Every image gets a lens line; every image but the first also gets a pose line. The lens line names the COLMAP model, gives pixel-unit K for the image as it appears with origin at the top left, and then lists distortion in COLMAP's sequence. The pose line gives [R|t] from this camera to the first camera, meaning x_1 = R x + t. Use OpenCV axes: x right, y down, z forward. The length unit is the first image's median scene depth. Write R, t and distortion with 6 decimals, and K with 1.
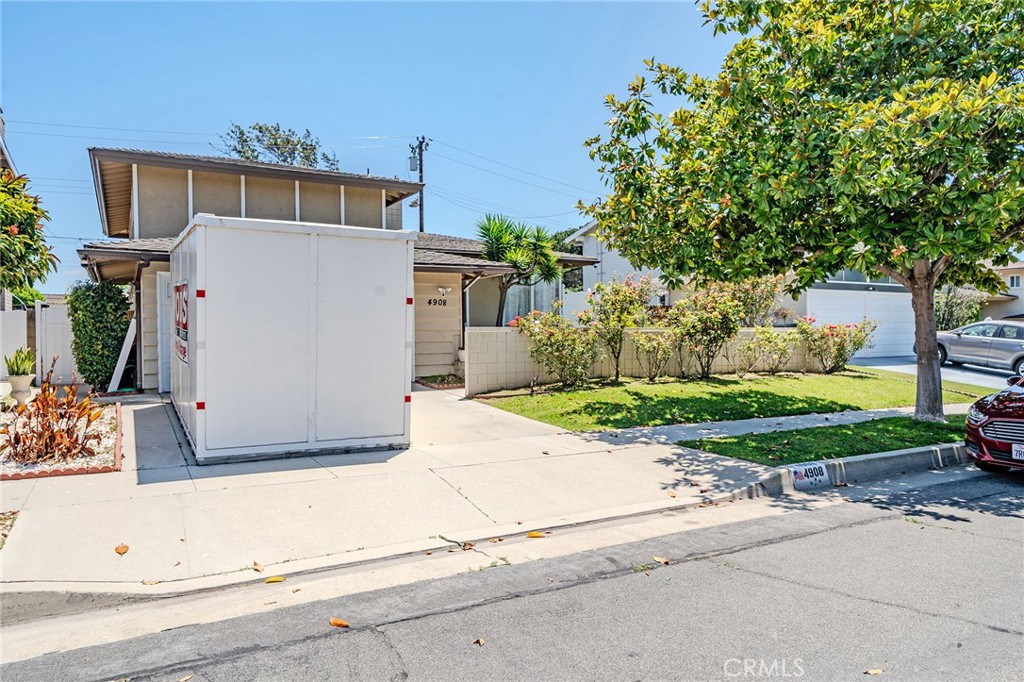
lens RADIAL K [[709.7, 0, 511.6], [0, 709.7, 339.7], [0, 0, 1]] dist [0.001803, 0.000055]
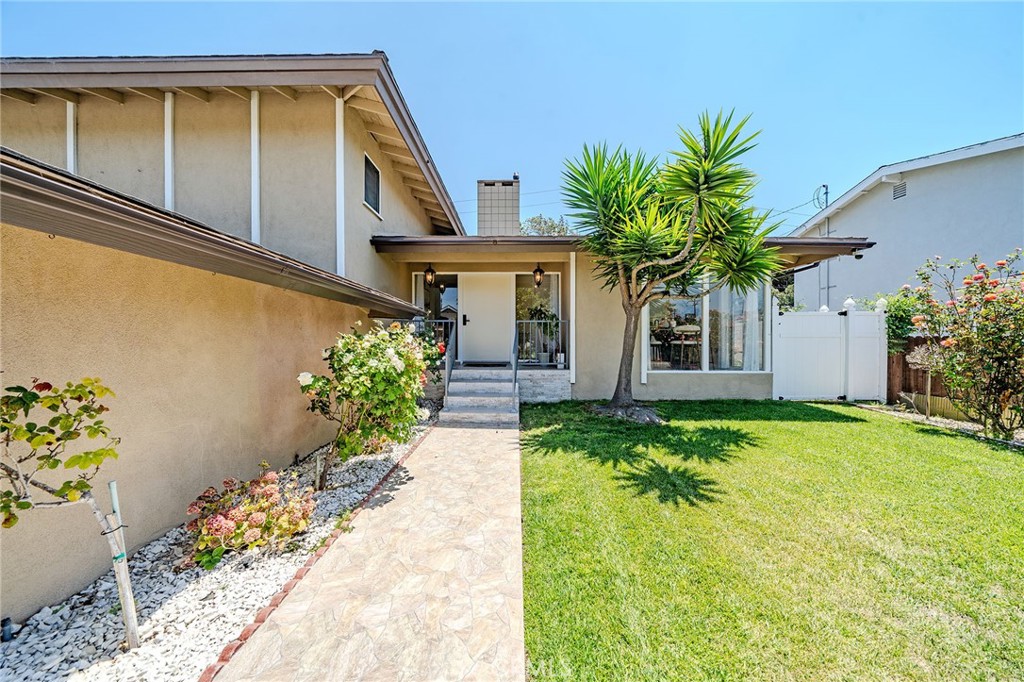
lens RADIAL K [[356.1, 0, 516.2], [0, 356.1, 341.7], [0, 0, 1]] dist [-0.006301, 0.000479]
pose [[0.868197, 0.007981, -0.496155, 0.061375], [-0.012906, 0.999896, -0.006500, -0.070299], [0.496052, 0.012047, 0.868209, 1.142169]]
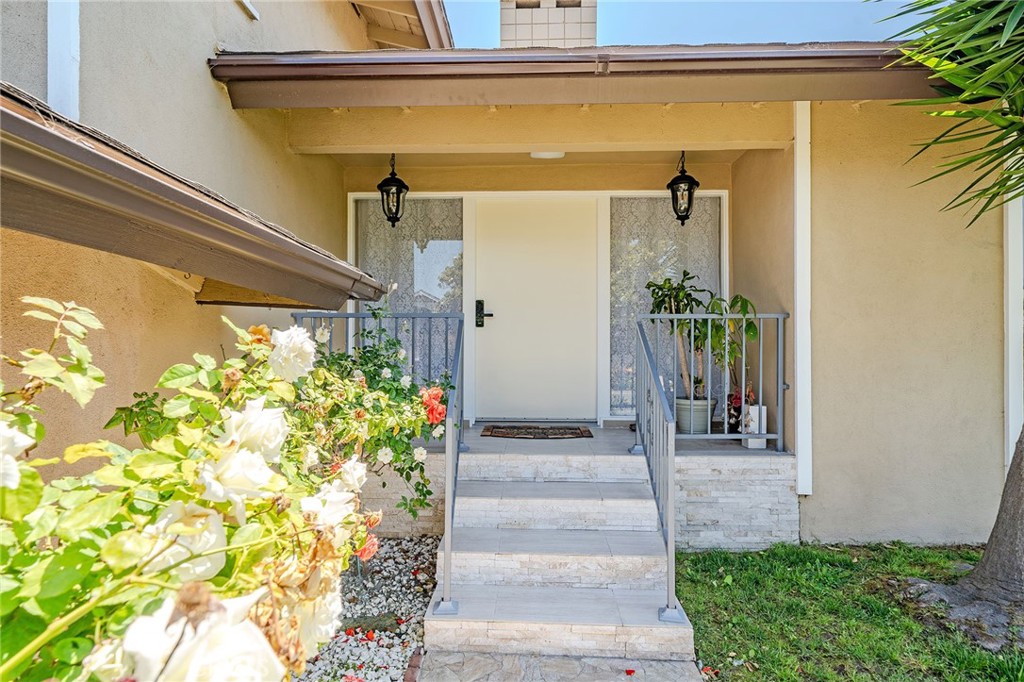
lens RADIAL K [[548.3, 0, 507.2], [0, 548.3, 348.2], [0, 0, 1]] dist [-0.026099, -0.000227]
pose [[0.853746, 0.007889, -0.520629, -0.108784], [-0.013888, 0.999874, -0.007624, -0.084344], [0.520504, 0.013740, 0.853749, 1.320140]]
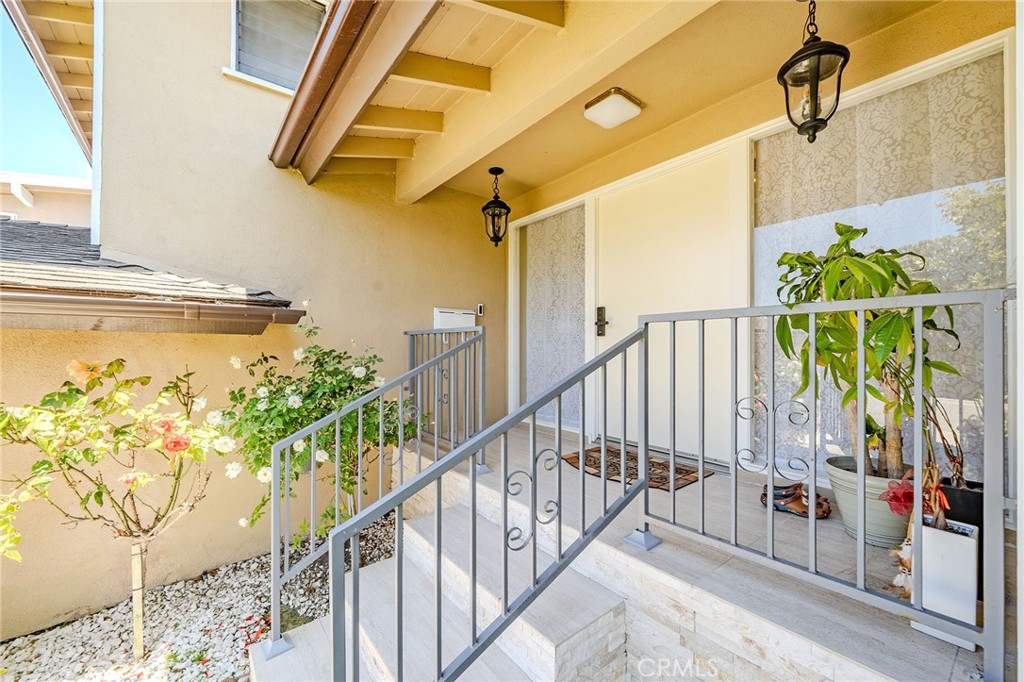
lens RADIAL K [[404.7, 0, 514.4], [0, 404.7, 343.8], [0, 0, 1]] dist [-0.014876, -0.000076]
pose [[0.162824, -0.002214, -0.986653, -0.079655], [-0.011932, 0.999920, -0.004213, -0.094775], [0.986583, 0.012458, 0.162784, 1.533626]]
